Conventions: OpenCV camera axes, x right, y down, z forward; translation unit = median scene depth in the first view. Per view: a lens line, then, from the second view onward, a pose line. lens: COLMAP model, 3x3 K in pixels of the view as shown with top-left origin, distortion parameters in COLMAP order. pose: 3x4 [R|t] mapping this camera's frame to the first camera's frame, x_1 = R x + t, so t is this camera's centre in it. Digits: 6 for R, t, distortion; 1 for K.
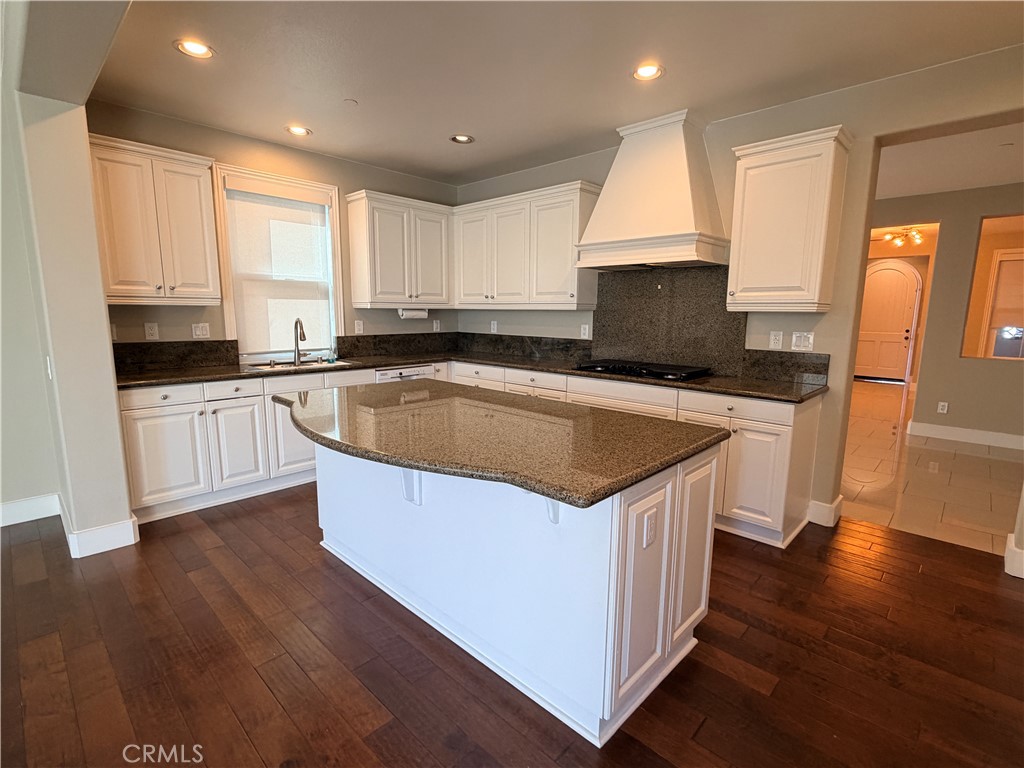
lens RADIAL K [[492.1, 0, 508.4], [0, 492.1, 387.2], [0, 0, 1]] dist [0.001630, -0.000248]
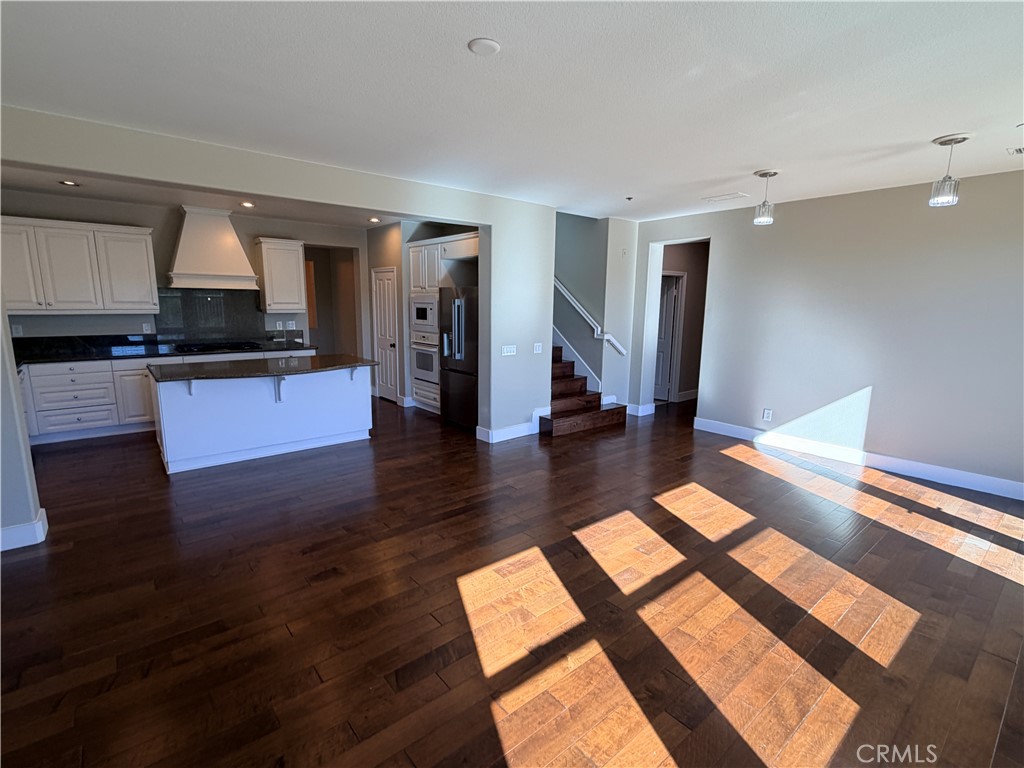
lens RADIAL K [[492.1, 0, 512.7], [0, 492.1, 387.4], [0, 0, 1]] dist [0.001630, -0.000248]
pose [[0.102286, -0.181243, 0.978105, -1.151375], [0.142415, 0.975801, 0.165923, -0.032182], [-0.984508, 0.122325, 0.125623, -0.196241]]
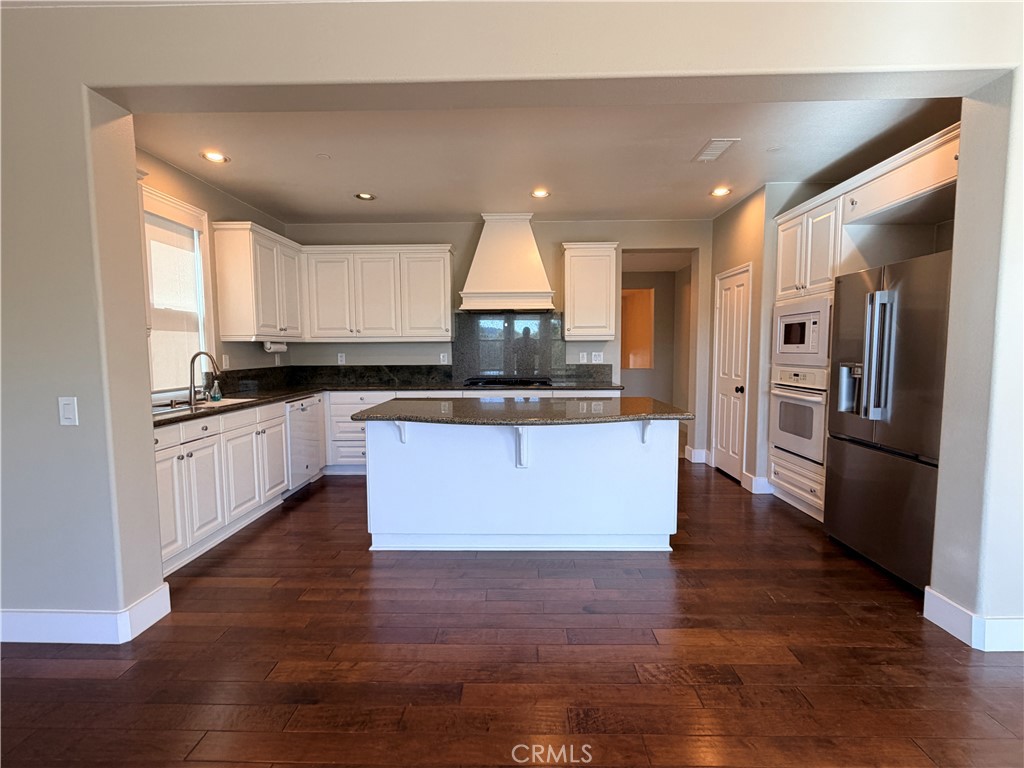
lens RADIAL K [[492.1, 0, 511.0], [0, 492.1, 387.3], [0, 0, 1]] dist [0.001630, -0.000248]
pose [[0.729754, -0.066860, 0.680433, -0.582636], [0.118763, 0.992474, -0.029850, 0.018389], [-0.673316, 0.102593, 0.732202, -0.036362]]
